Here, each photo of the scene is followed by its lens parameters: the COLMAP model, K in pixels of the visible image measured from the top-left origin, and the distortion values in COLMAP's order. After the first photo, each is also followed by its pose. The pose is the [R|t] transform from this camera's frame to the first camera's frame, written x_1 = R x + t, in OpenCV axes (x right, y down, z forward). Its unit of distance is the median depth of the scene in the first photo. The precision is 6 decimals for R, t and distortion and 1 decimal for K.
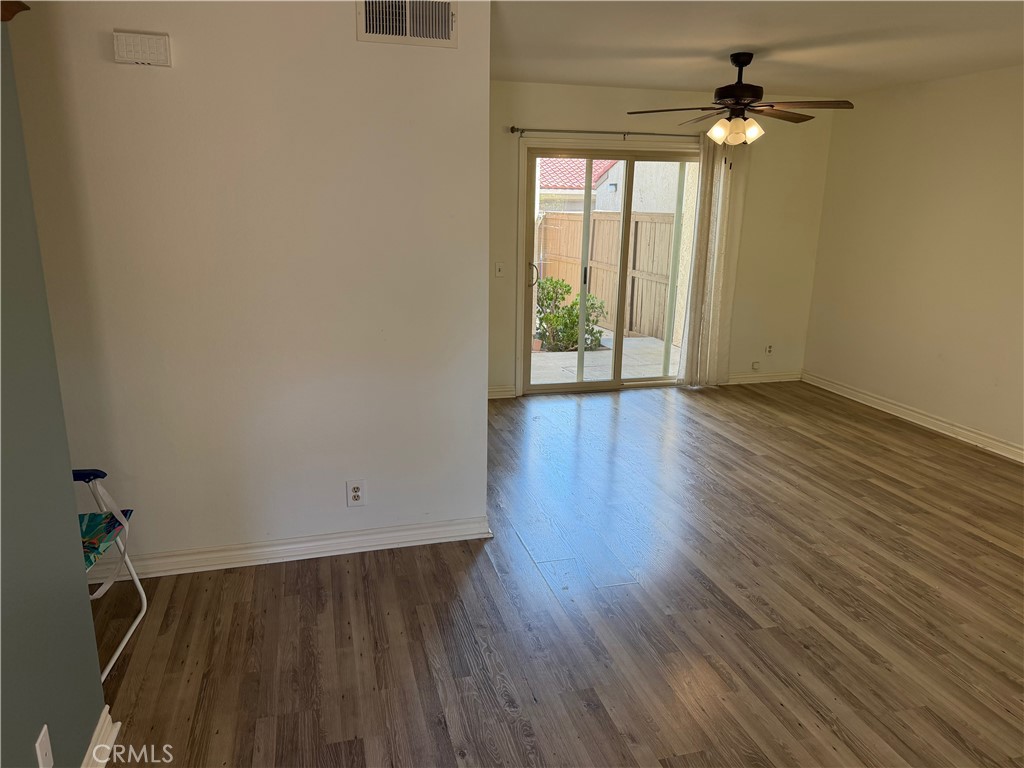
lens RADIAL K [[715.2, 0, 512.0], [0, 715.2, 384.0], [0, 0, 1]] dist [0.072907, -0.095344]
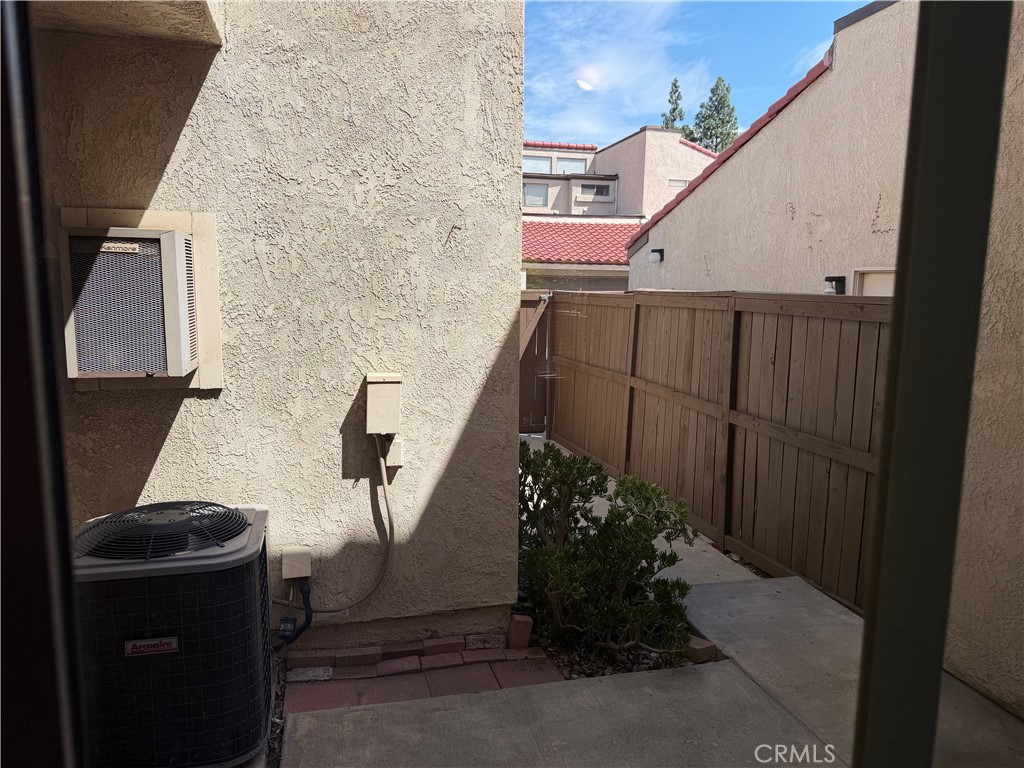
lens RADIAL K [[723.6, 0, 510.6], [0, 723.6, 374.1], [0, 0, 1]] dist [0.036407, -0.039121]
pose [[0.999726, 0.000029, -0.023418, 0.058458], [-0.002862, 0.992652, -0.120971, -0.219164], [0.023243, 0.121005, 0.992380, 0.908464]]
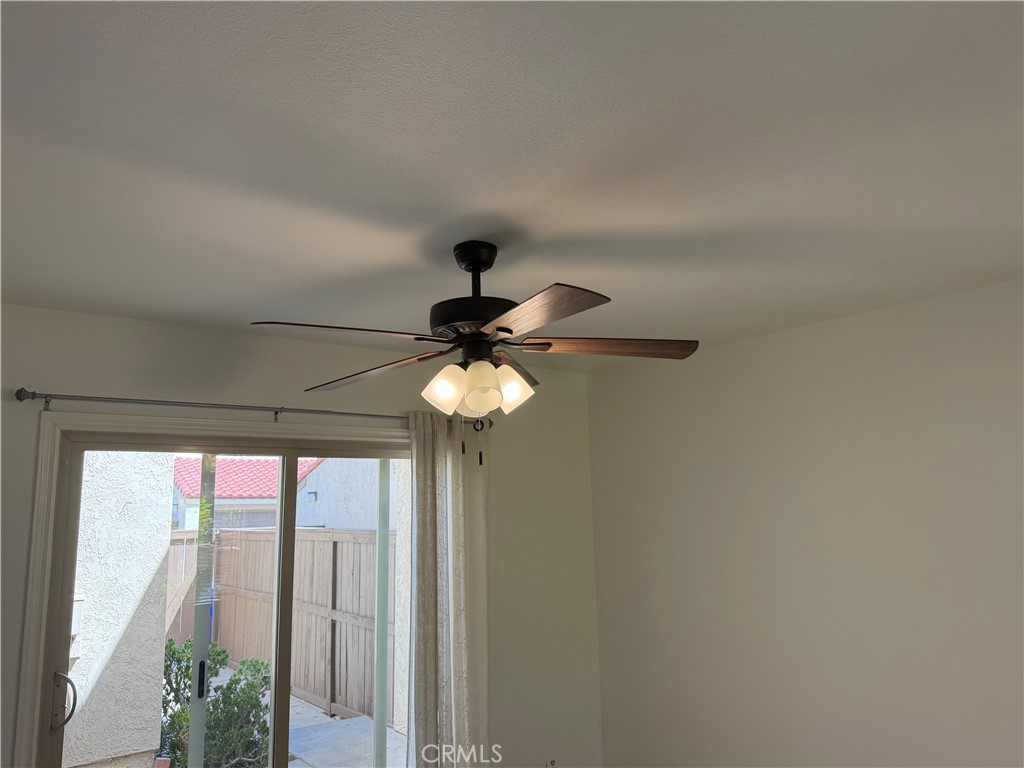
lens RADIAL K [[729.0, 0, 516.1], [0, 729.0, 385.7], [0, 0, 1]] dist [0.028839, -0.040408]
pose [[0.927929, 0.026609, 0.371807, 0.110749], [0.124296, 0.918275, -0.375928, -0.121058], [-0.351424, 0.395049, 0.848786, 0.420922]]
